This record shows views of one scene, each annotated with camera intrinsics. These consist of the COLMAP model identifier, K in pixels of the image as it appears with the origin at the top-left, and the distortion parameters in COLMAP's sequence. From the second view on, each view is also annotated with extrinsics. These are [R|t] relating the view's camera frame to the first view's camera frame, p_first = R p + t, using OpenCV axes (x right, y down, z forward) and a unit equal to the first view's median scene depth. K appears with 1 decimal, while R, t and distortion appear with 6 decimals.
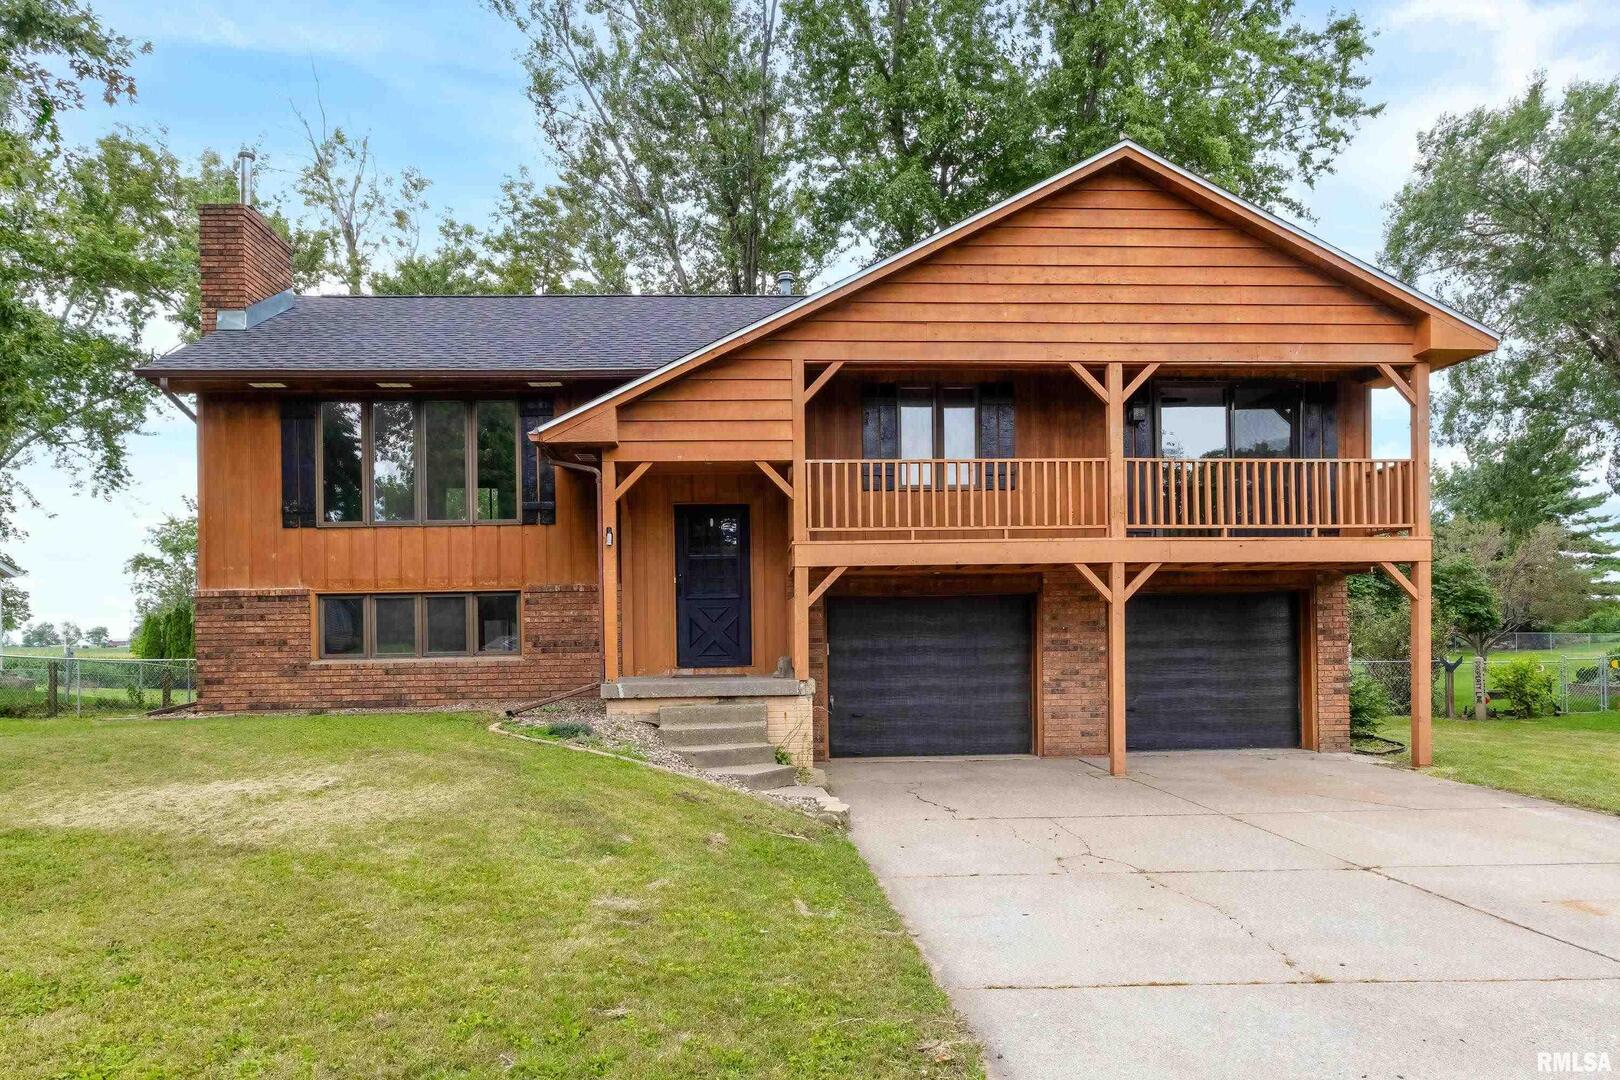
lens RADIAL K [[971.3, 0, 810.0], [0, 971.3, 540.0], [0, 0, 1]] dist [-0.000410, -0.017026]
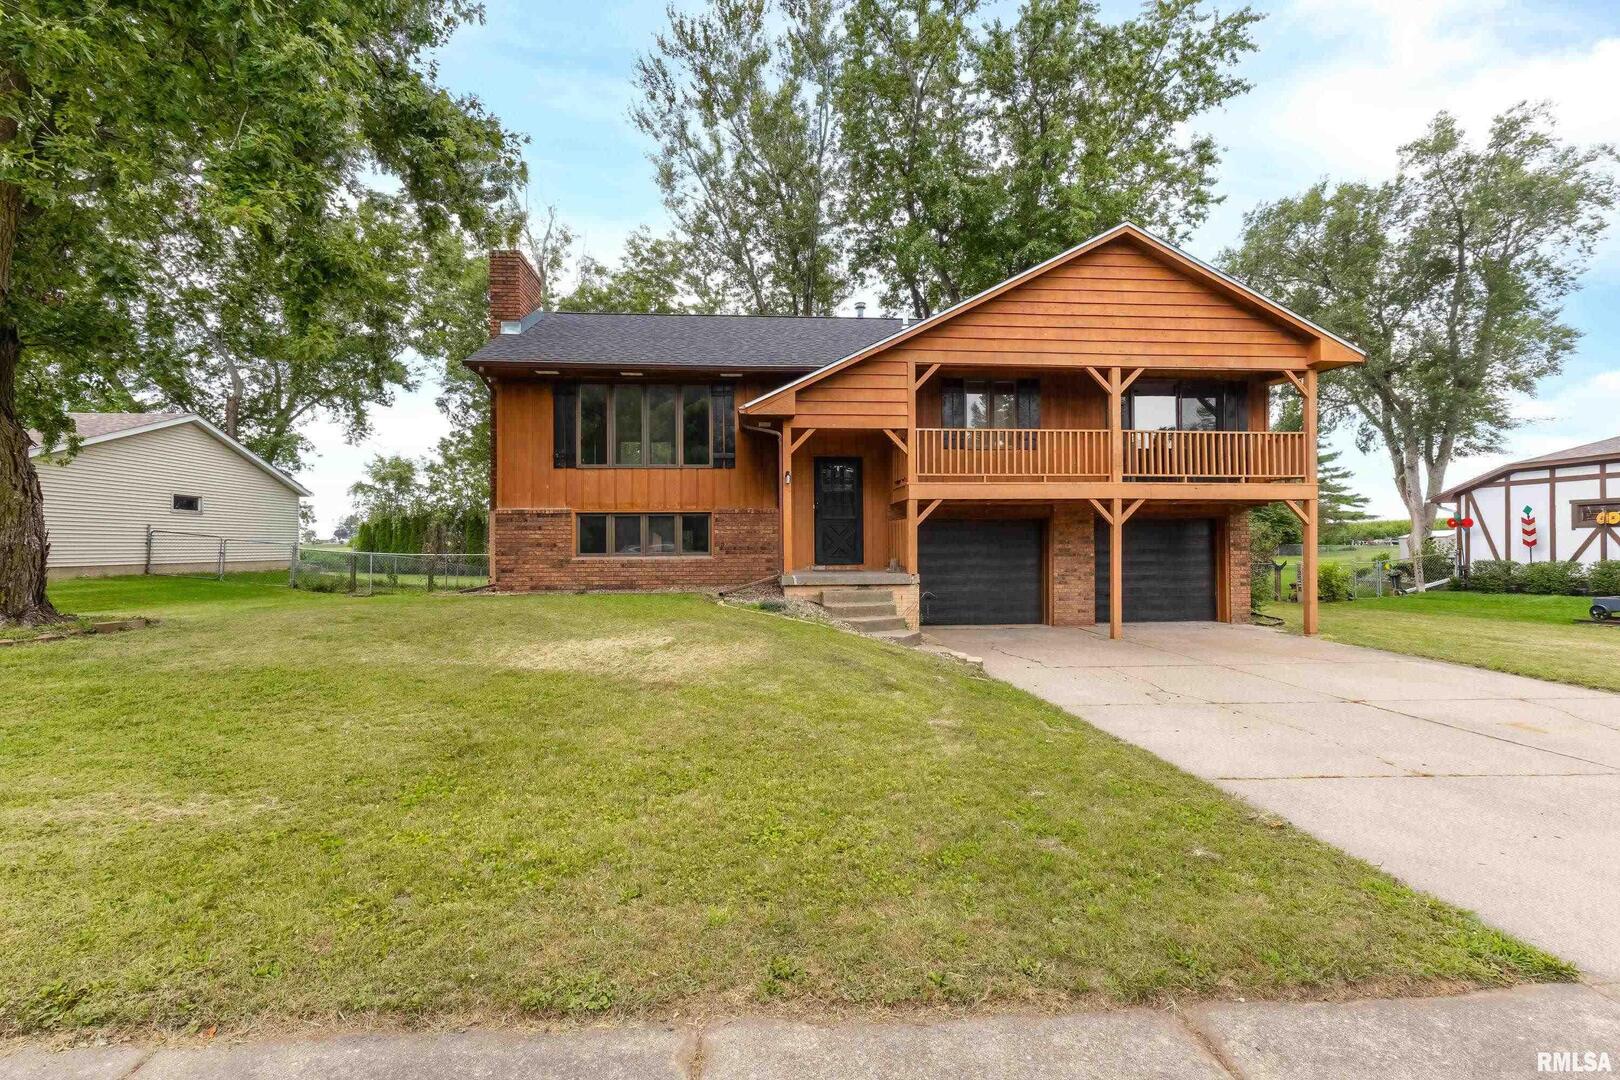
lens RADIAL K [[650.8, 0, 820.2], [0, 650.8, 471.8], [0, 0, 1]] dist [-0.008894, 0.000160]
pose [[0.999782, 0.012058, 0.017022, -0.151447], [-0.011912, 0.999891, -0.008666, -0.003678], [-0.017125, 0.008462, 0.999818, -0.008987]]
